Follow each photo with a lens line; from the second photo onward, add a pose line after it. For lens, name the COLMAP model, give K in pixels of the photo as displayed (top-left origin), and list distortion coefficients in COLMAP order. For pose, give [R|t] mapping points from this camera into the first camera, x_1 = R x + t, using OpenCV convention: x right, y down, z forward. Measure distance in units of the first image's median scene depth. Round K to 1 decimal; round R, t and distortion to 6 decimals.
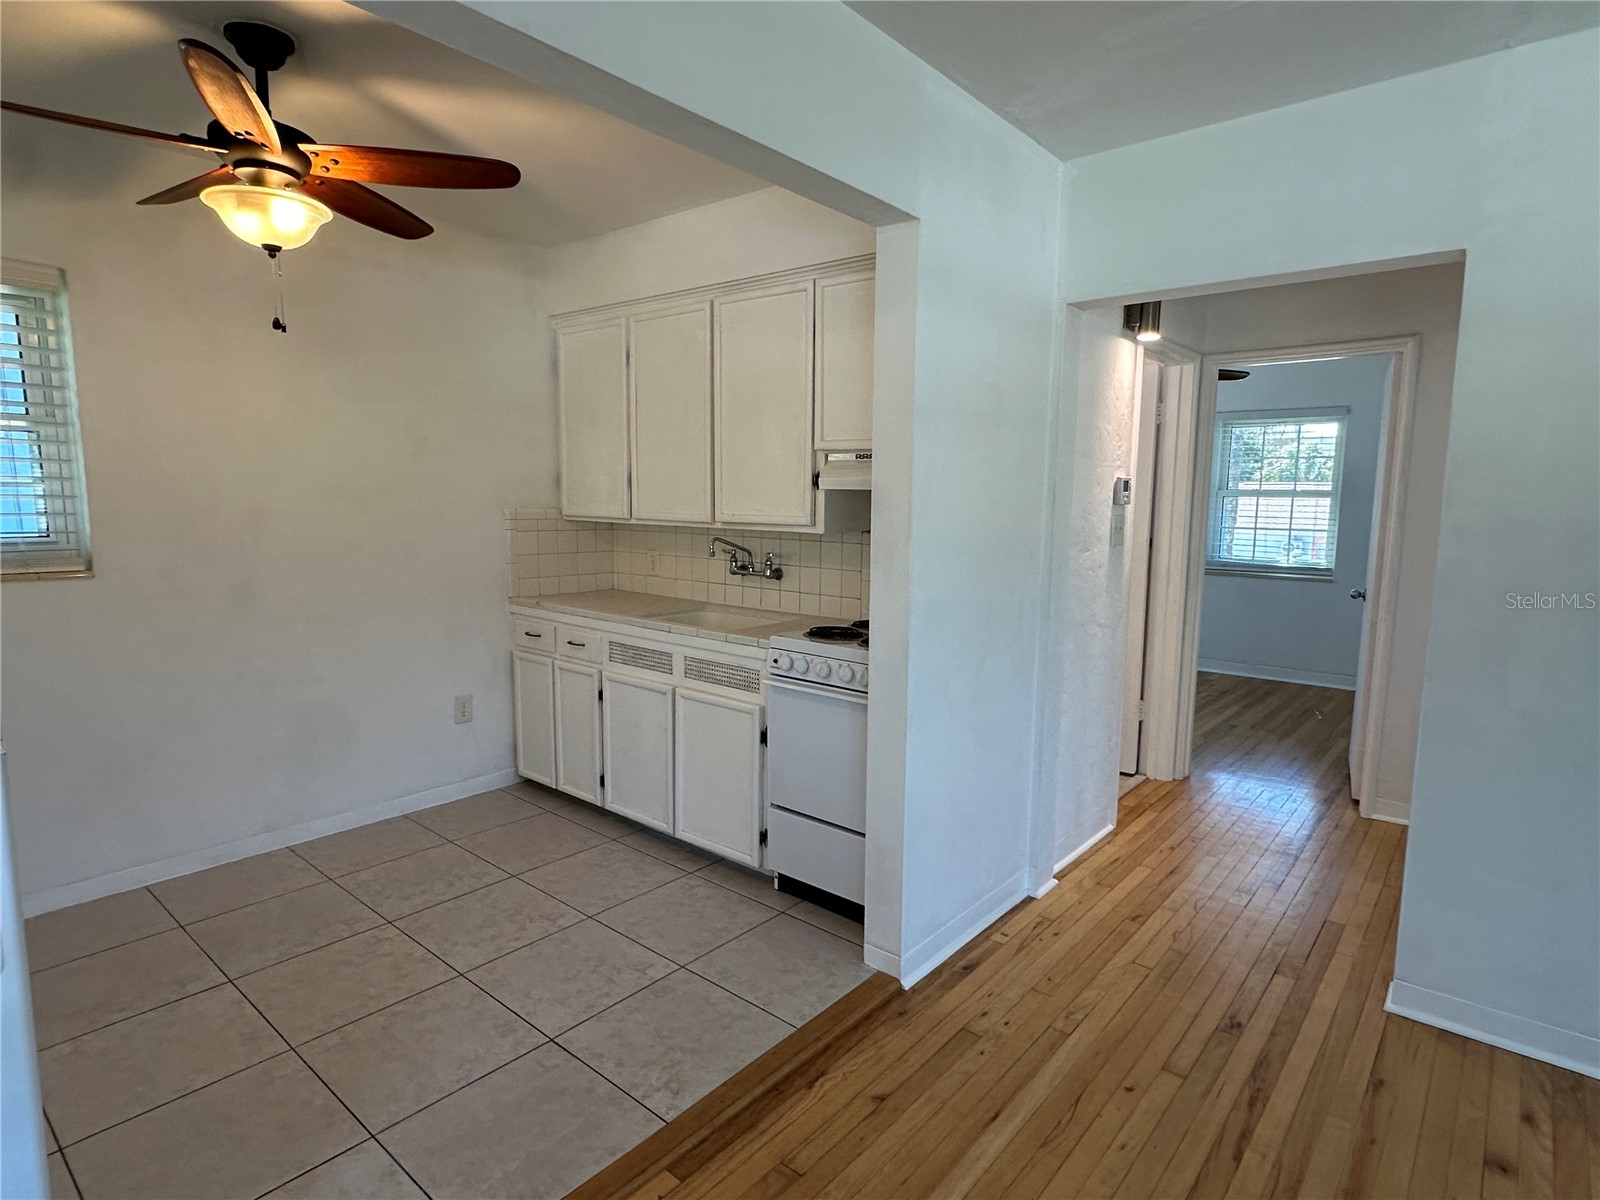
lens RADIAL K [[862.4, 0, 804.9], [0, 862.4, 609.3], [0, 0, 1]] dist [-0.000058, 0.000005]
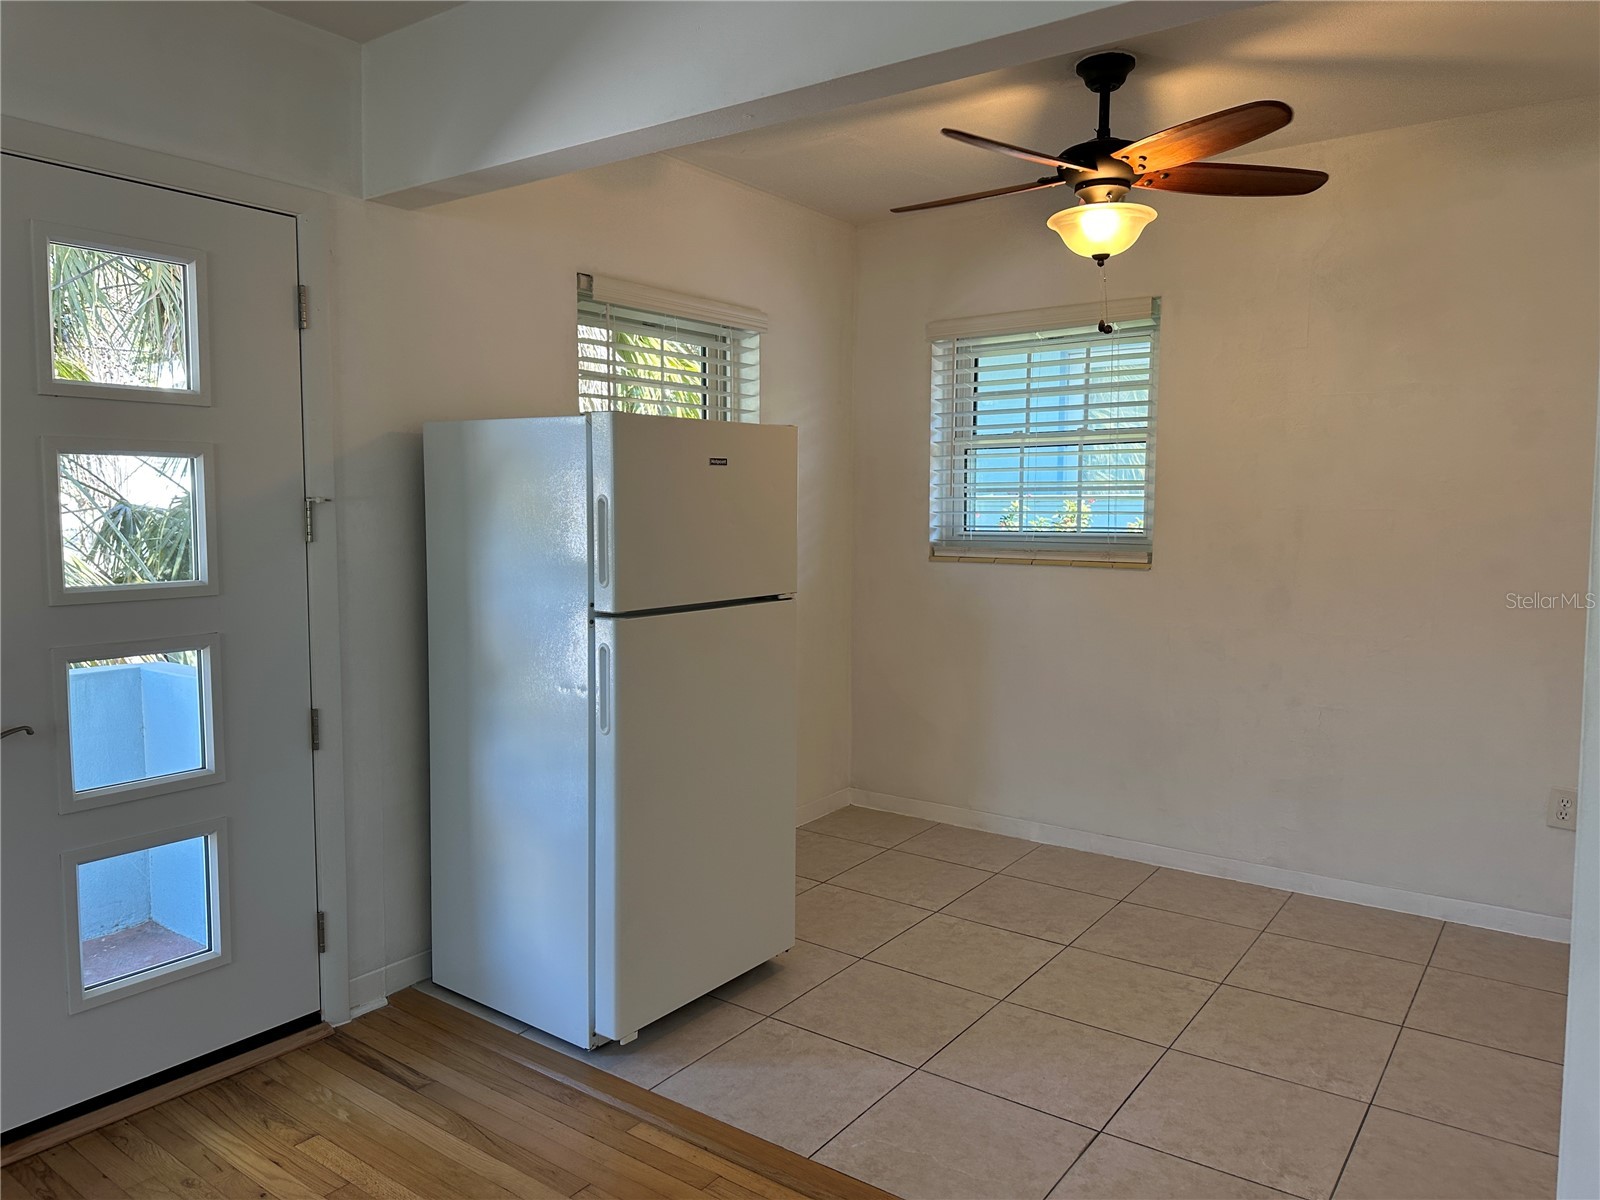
lens RADIAL K [[1135.2, 0, 797.2], [0, 1135.2, 594.9], [0, 0, 1]] dist [0.046090, -0.005486]
pose [[0.085722, 0.078744, -0.993202, 0.637267], [-0.129136, 0.989341, 0.067293, -0.048914], [0.987915, 0.122489, 0.094977, 0.450055]]
